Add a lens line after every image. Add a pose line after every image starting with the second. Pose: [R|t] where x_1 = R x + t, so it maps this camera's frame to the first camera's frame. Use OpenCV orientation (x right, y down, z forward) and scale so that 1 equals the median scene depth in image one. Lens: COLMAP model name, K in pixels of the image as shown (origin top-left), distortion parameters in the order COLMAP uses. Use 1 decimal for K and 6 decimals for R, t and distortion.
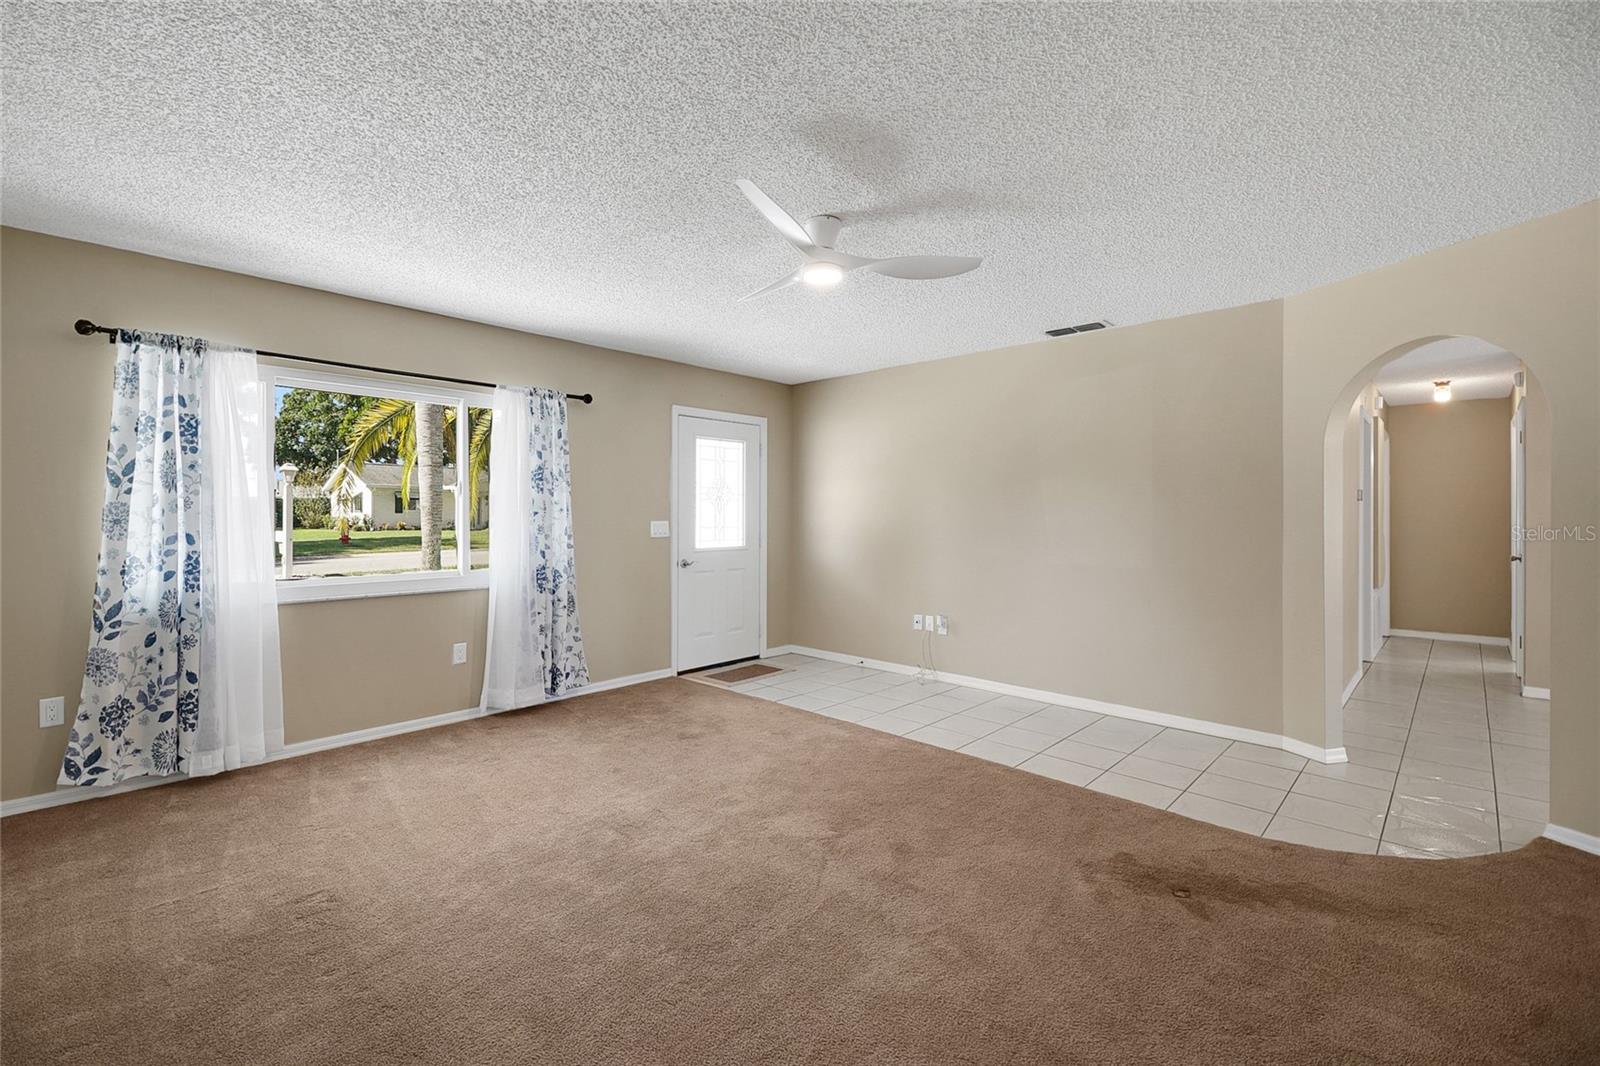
lens RADIAL K [[705.8, 0, 775.2], [0, 705.8, 515.0], [0, 0, 1]] dist [0.043915, -0.020365]
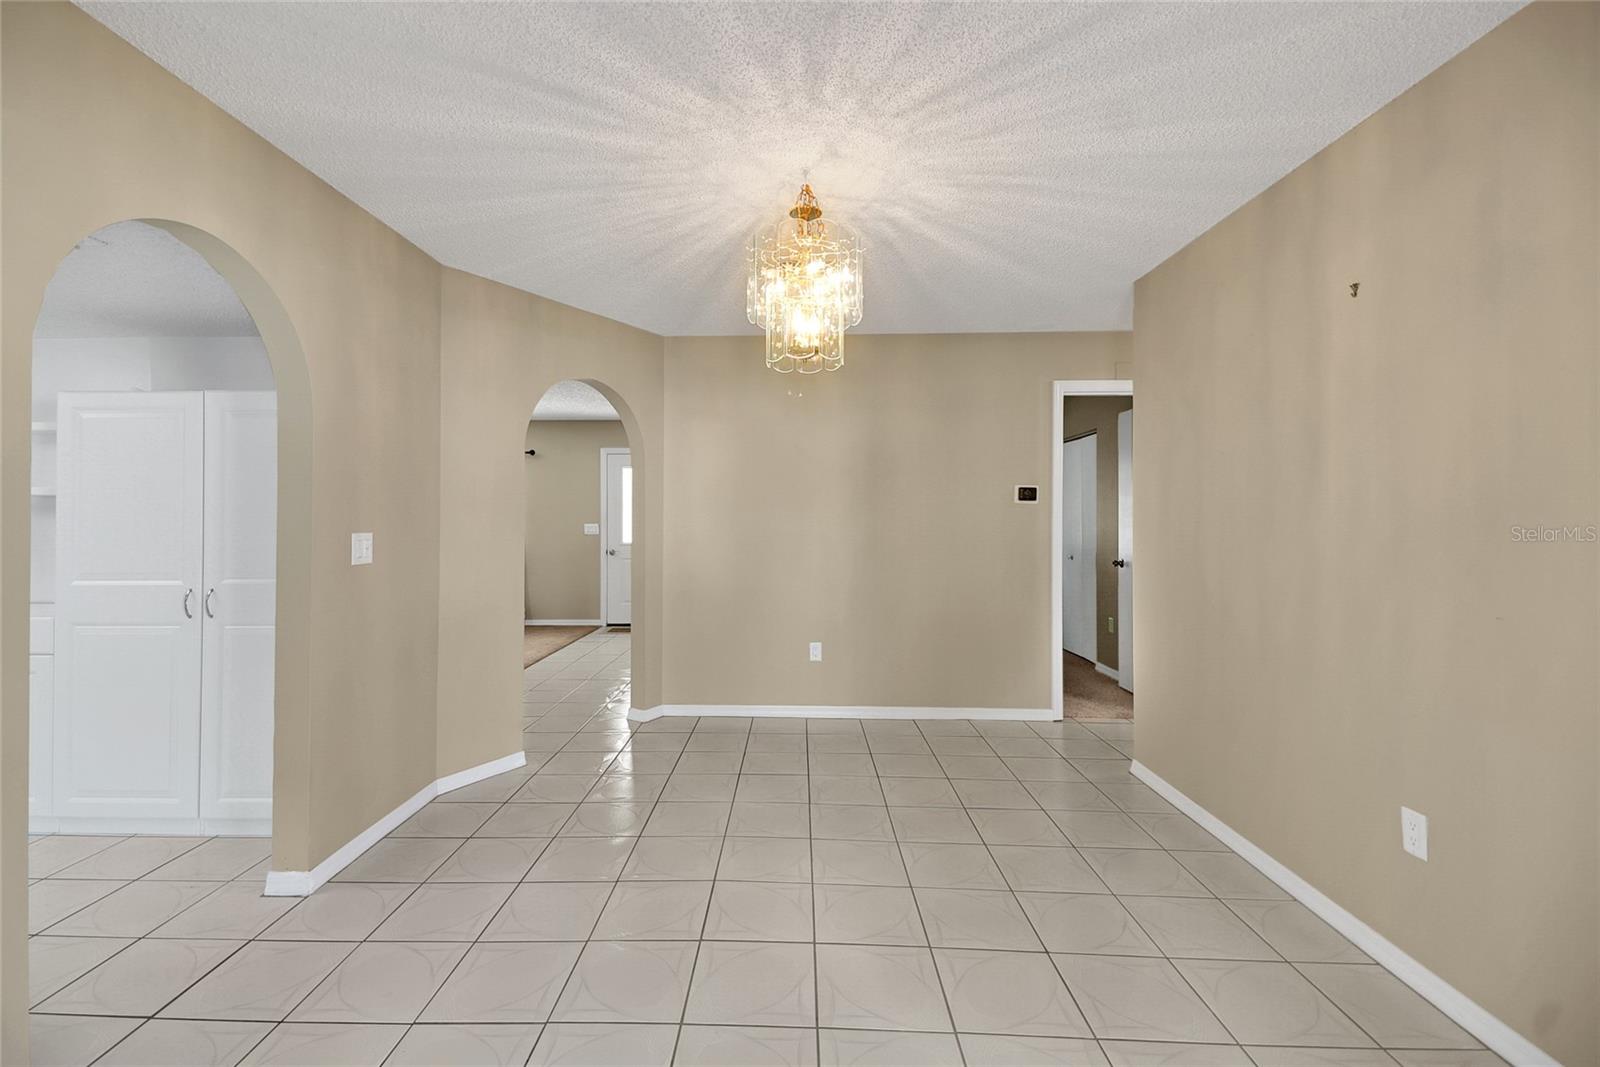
lens RADIAL K [[705.8, 0, 775.2], [0, 705.8, 515.5], [0, 0, 1]] dist [0.043915, -0.020365]
pose [[0.663745, -0.002292, -0.747956, 1.507224], [-0.002414, 0.999984, -0.005206, -0.003499], [0.747955, 0.005260, 0.663728, 0.318196]]
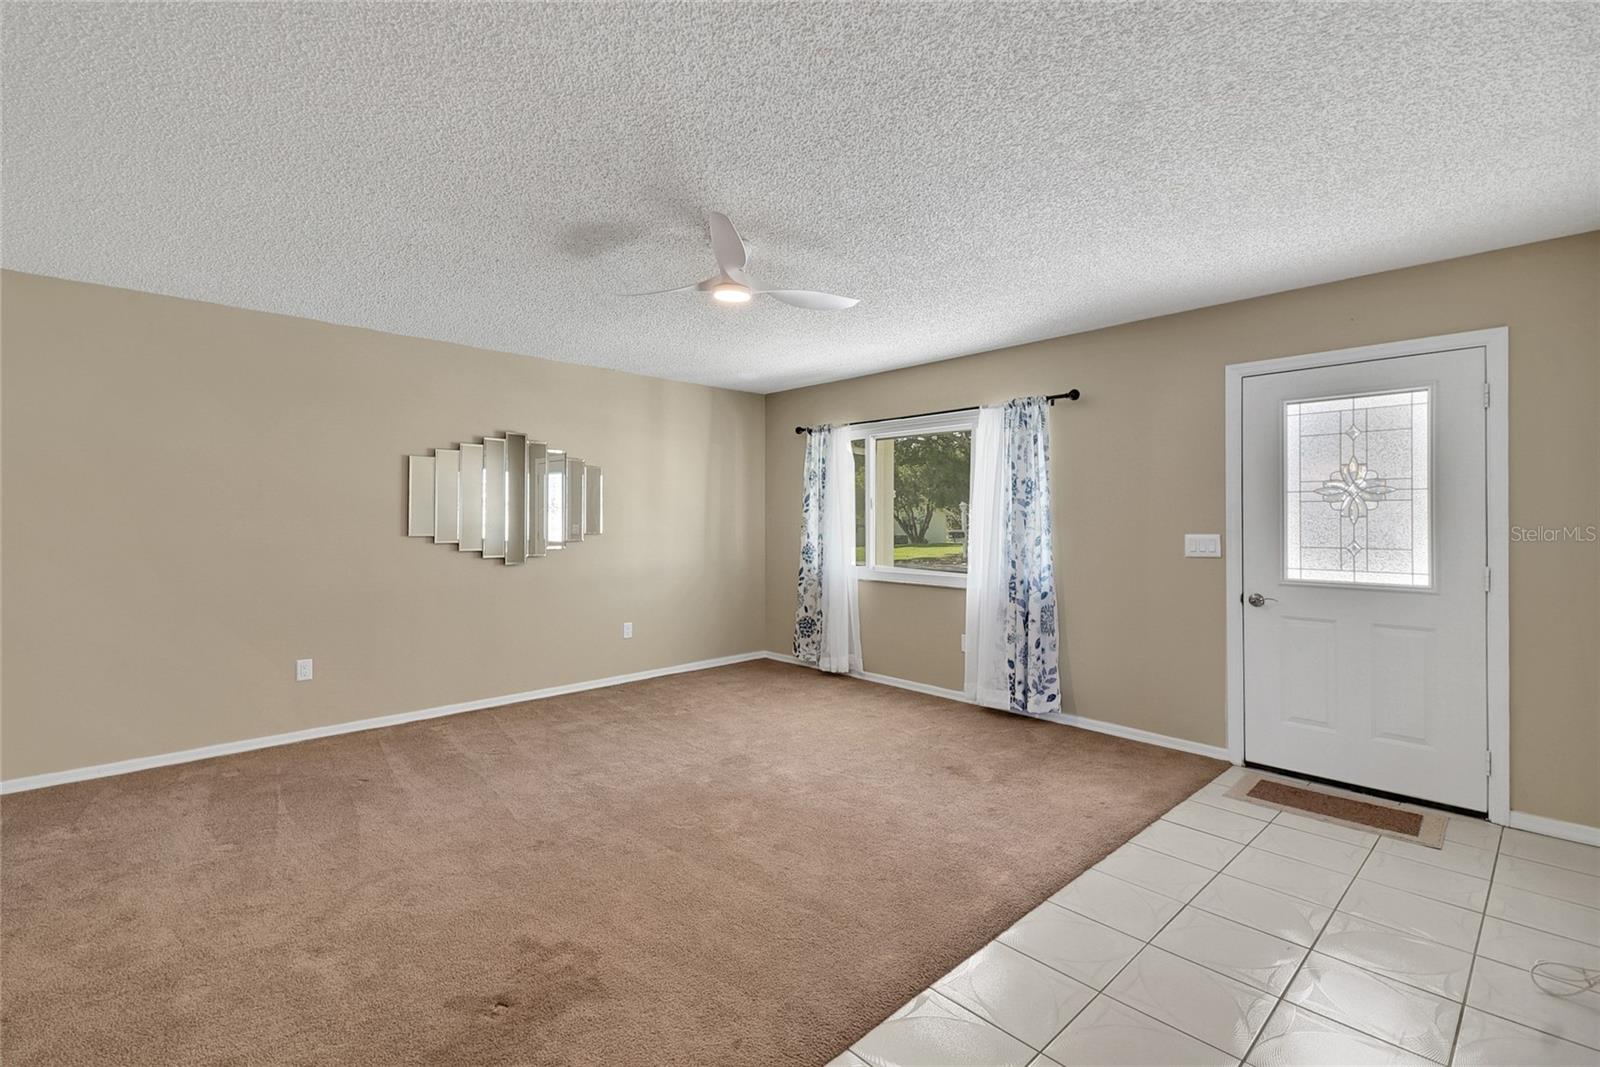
lens RADIAL K [[718.3, 0, 774.7], [0, 718.3, 515.6], [0, 0, 1]] dist [0.048477, -0.021290]
pose [[-0.074119, -0.007860, -0.997218, 0.718717], [-0.003874, 0.999964, -0.007594, -0.003862], [0.997242, 0.003301, -0.074146, 0.738172]]
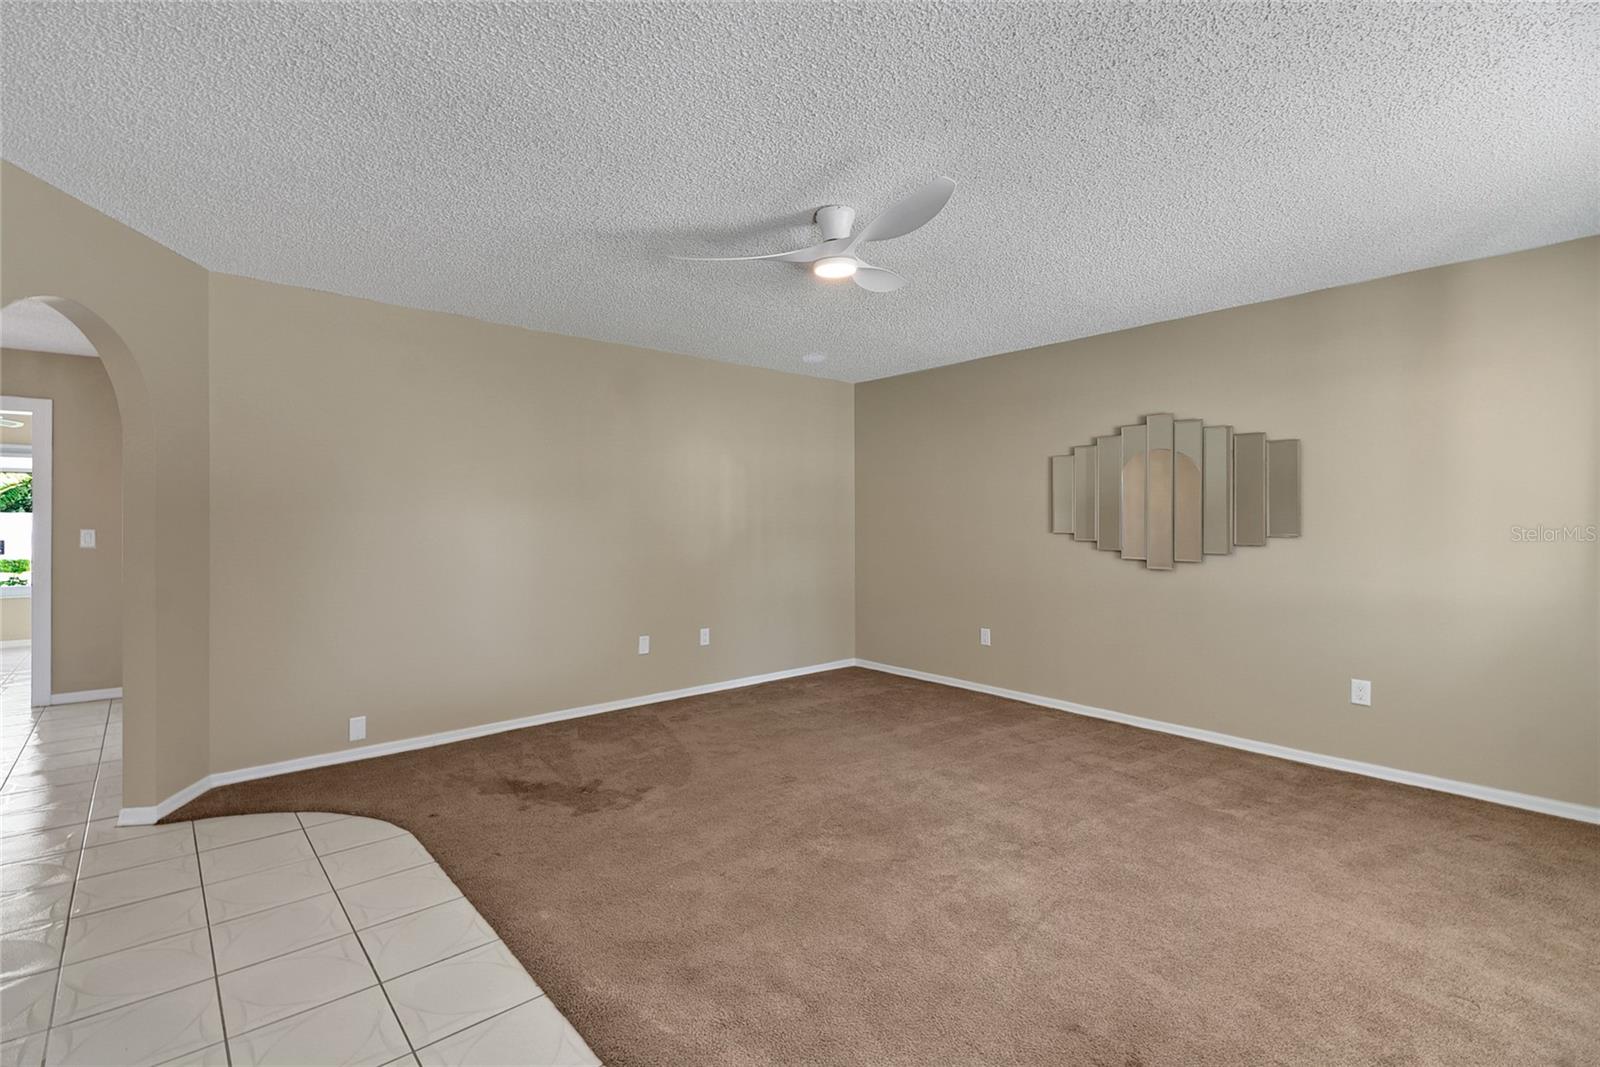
lens RADIAL K [[718.3, 0, 774.7], [0, 718.3, 515.6], [0, 0, 1]] dist [0.048477, -0.021290]
pose [[-0.992727, 0.003209, 0.120347, 0.024860], [0.003036, 0.999994, -0.001620, -0.006329], [-0.120351, -0.001242, -0.992731, 1.268031]]
